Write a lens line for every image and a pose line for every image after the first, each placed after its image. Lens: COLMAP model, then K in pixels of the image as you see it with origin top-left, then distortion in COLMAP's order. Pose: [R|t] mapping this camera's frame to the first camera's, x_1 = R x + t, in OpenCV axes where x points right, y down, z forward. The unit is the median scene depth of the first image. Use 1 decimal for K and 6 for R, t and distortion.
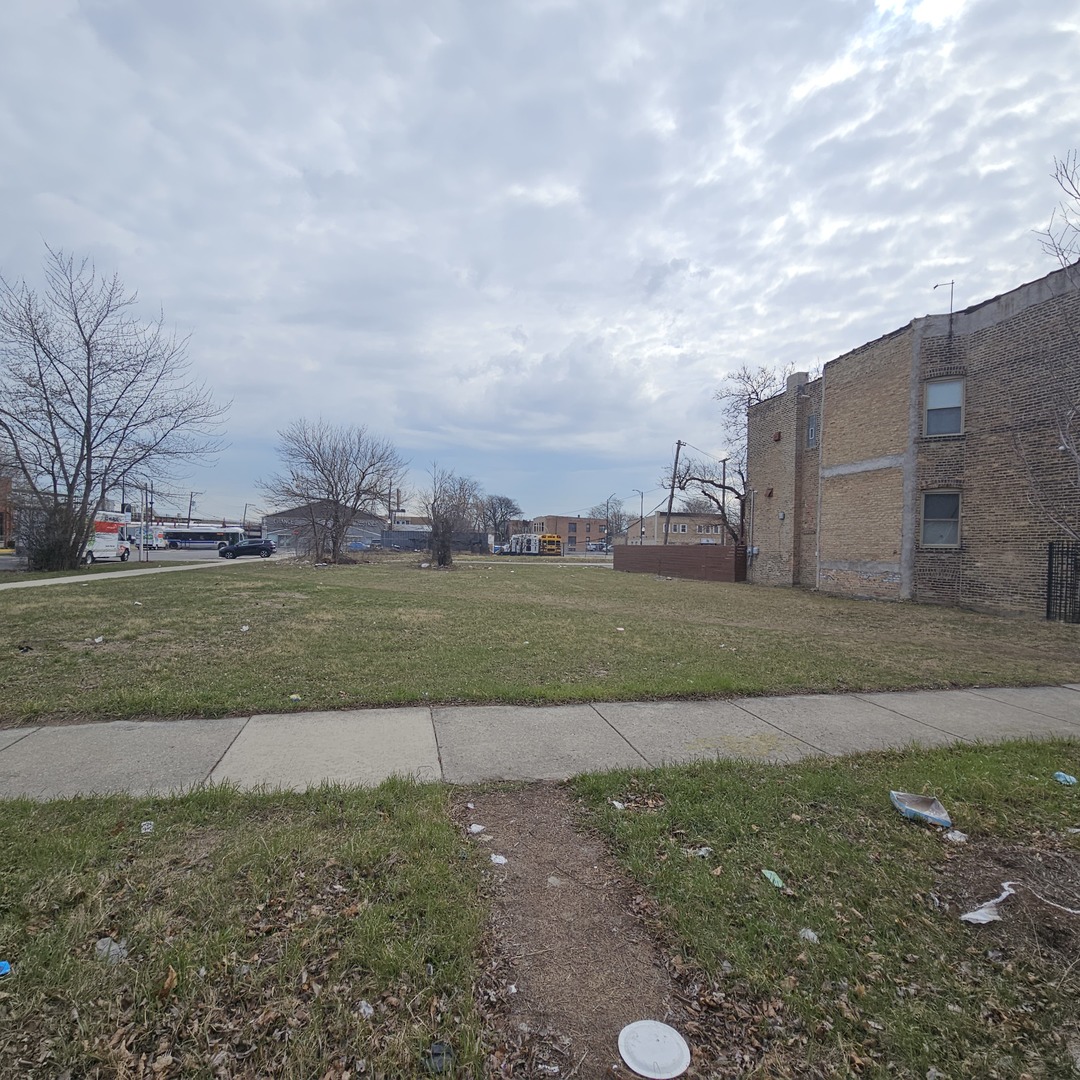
lens RADIAL K [[654.8, 0, 519.1], [0, 654.8, 530.0], [0, 0, 1]] dist [0.013641, 0.000211]
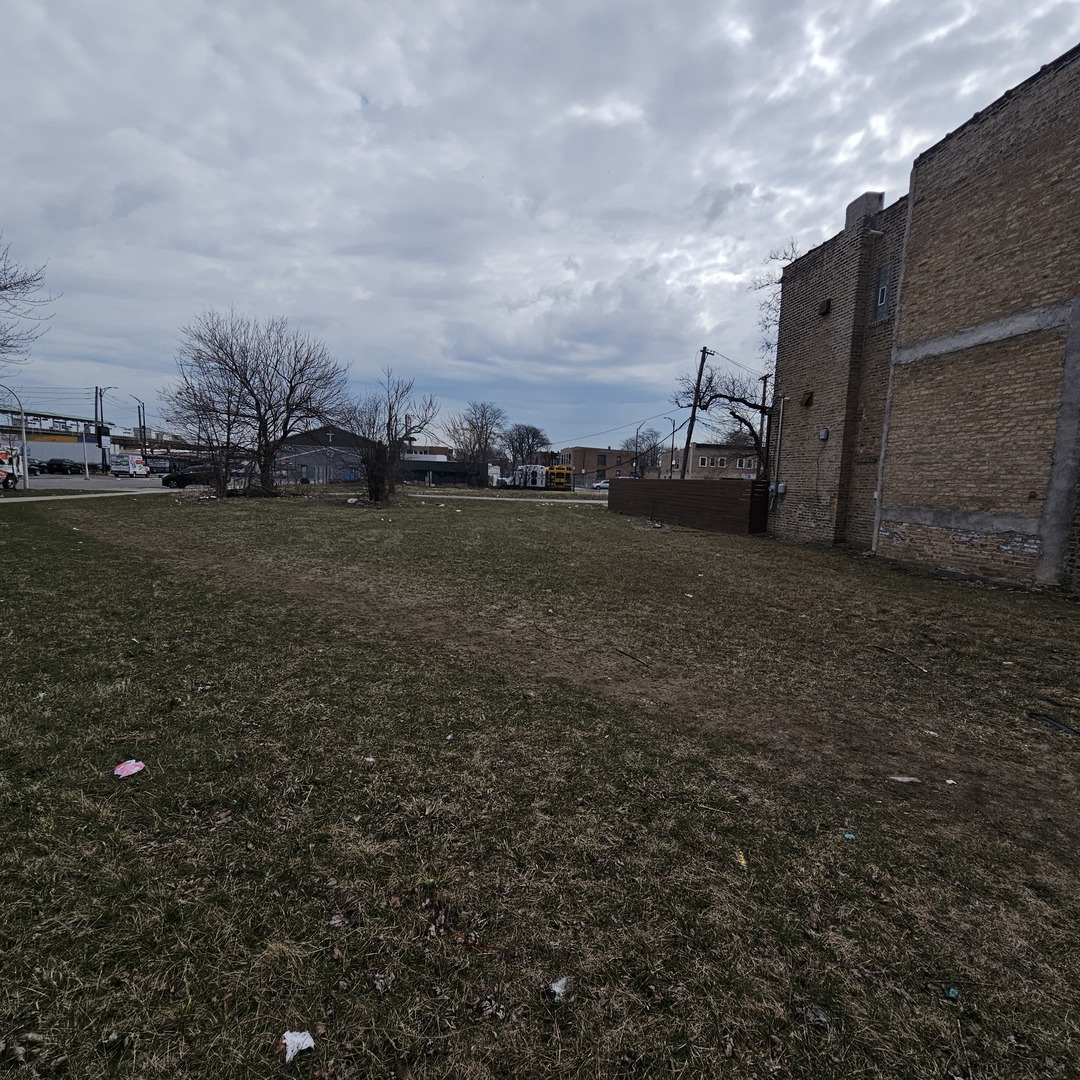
lens RADIAL K [[651.0, 0, 521.7], [0, 651.0, 537.7], [0, 0, 1]] dist [-0.000819, 0.000690]
pose [[0.997675, 0.020652, -0.064945, 0.152051], [-0.013162, 0.993426, 0.113718, 0.010280], [0.066867, -0.112598, 0.991388, 0.345942]]
